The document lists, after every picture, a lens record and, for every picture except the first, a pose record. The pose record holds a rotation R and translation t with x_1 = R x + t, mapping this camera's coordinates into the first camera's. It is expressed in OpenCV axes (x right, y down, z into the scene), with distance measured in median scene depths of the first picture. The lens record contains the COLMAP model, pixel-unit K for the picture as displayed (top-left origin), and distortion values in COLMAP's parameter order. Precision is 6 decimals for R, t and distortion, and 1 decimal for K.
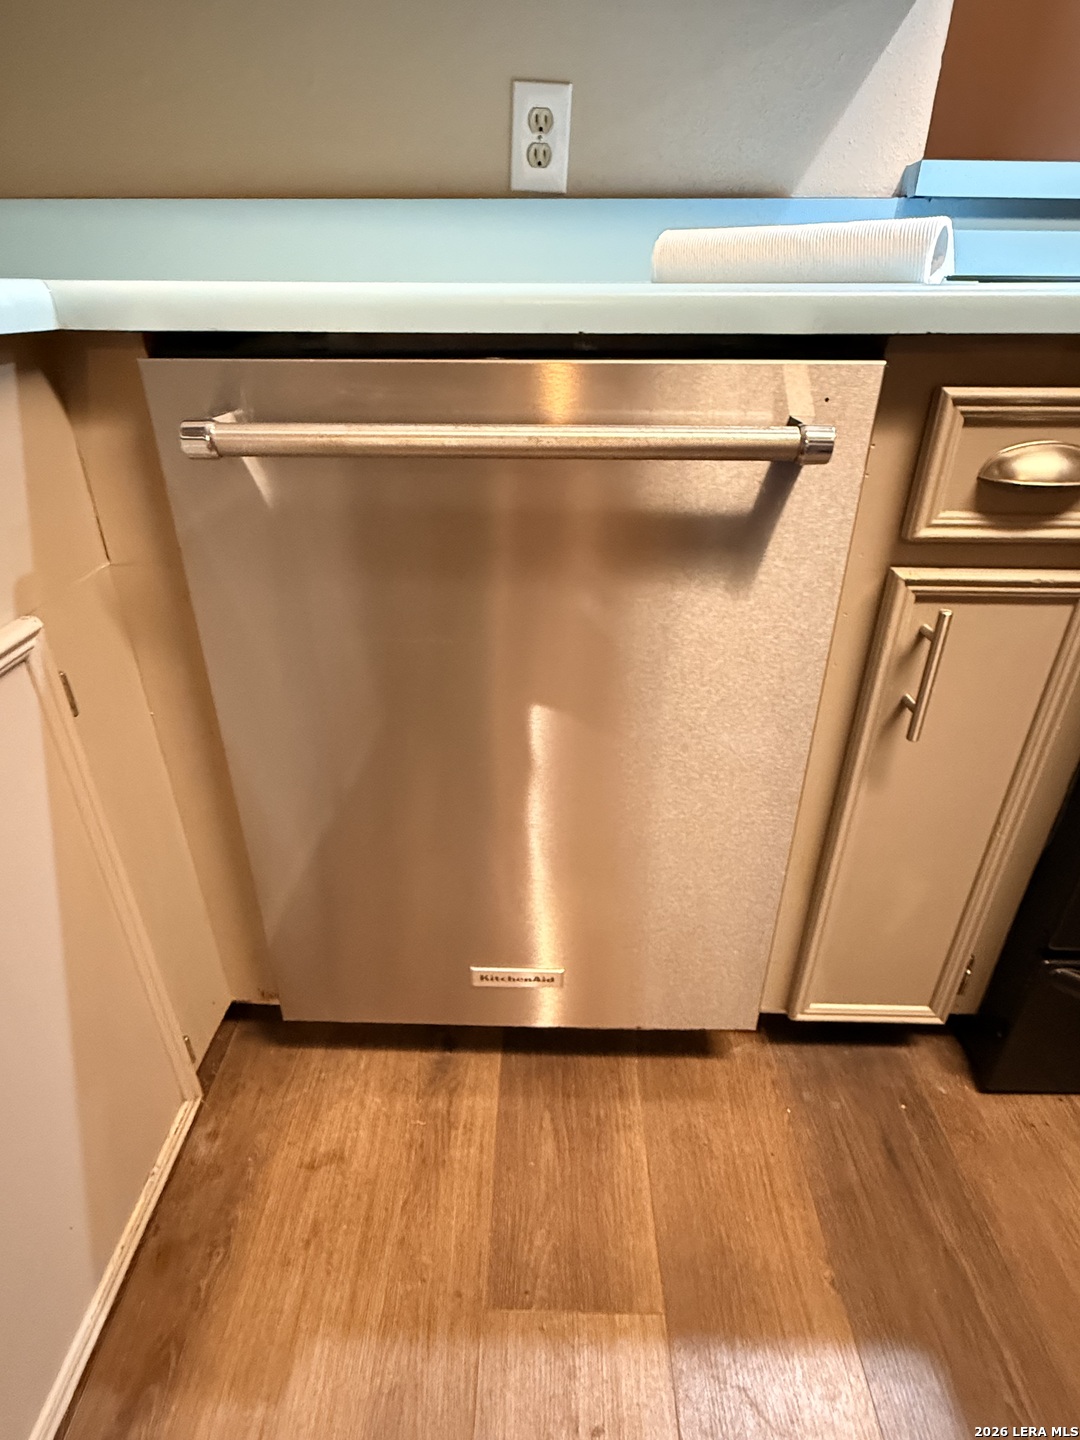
lens RADIAL K [[768.4, 0, 540.0], [0, 768.4, 720.0], [0, 0, 1]] dist [-0.001849, 0.002671]
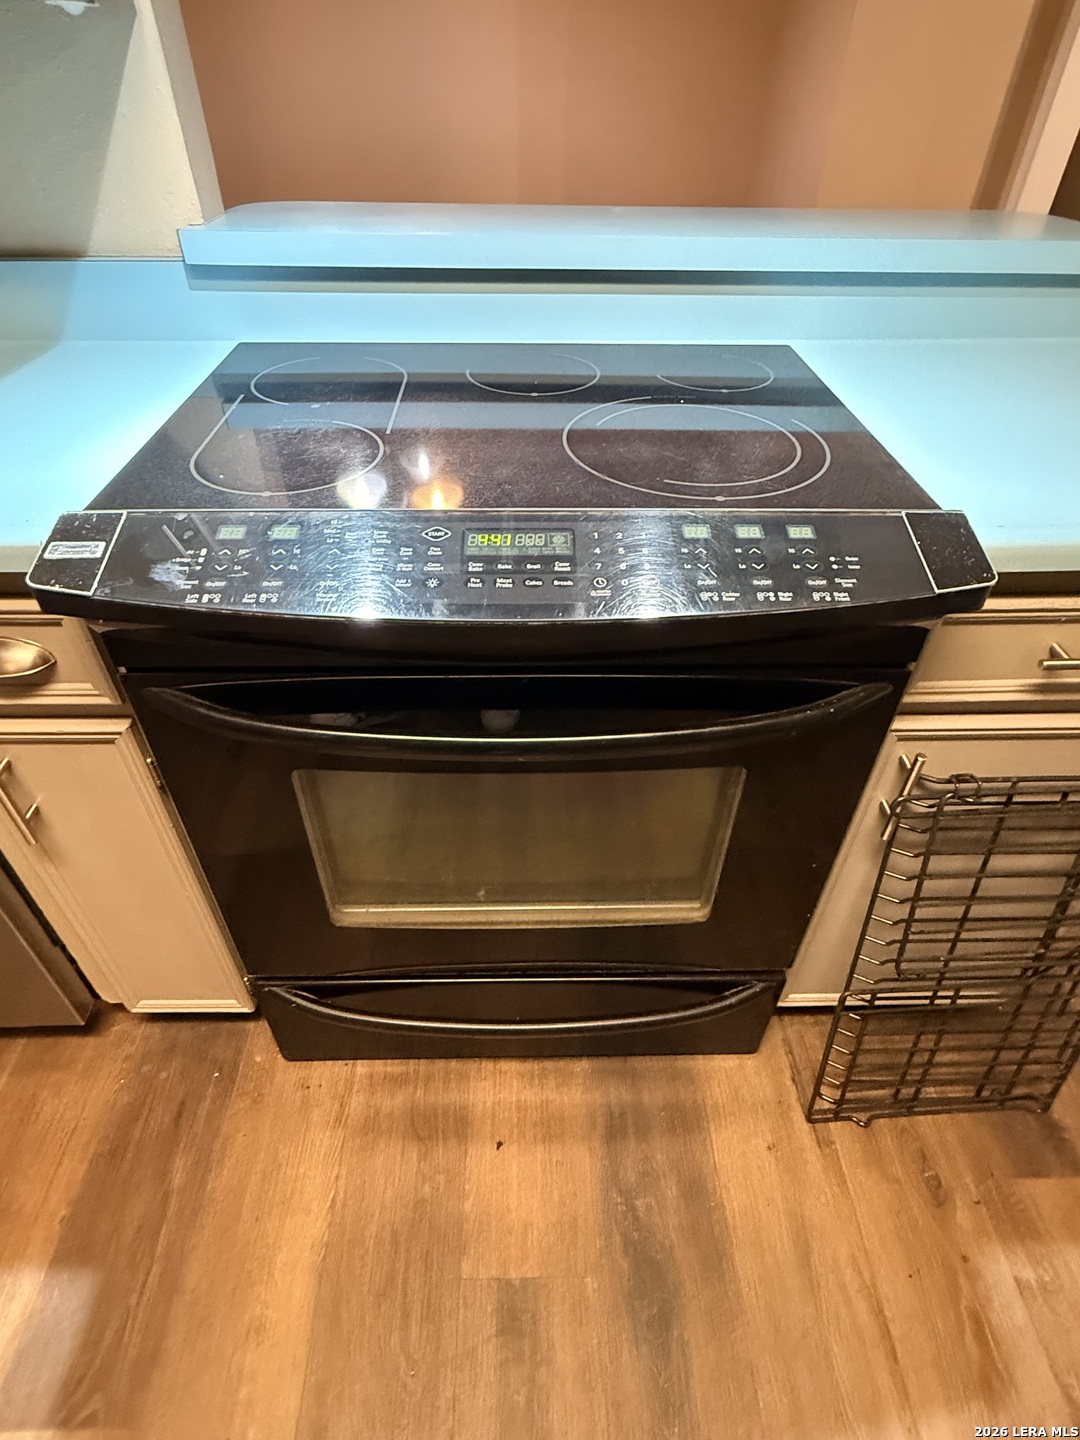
lens RADIAL K [[768.4, 0, 540.0], [0, 768.4, 720.0], [0, 0, 1]] dist [-0.001849, 0.002671]
pose [[0.998842, -0.016805, 0.045071, 0.962072], [0.007145, 0.978426, 0.206474, -0.325918], [-0.047569, -0.205913, 0.977414, -0.142059]]
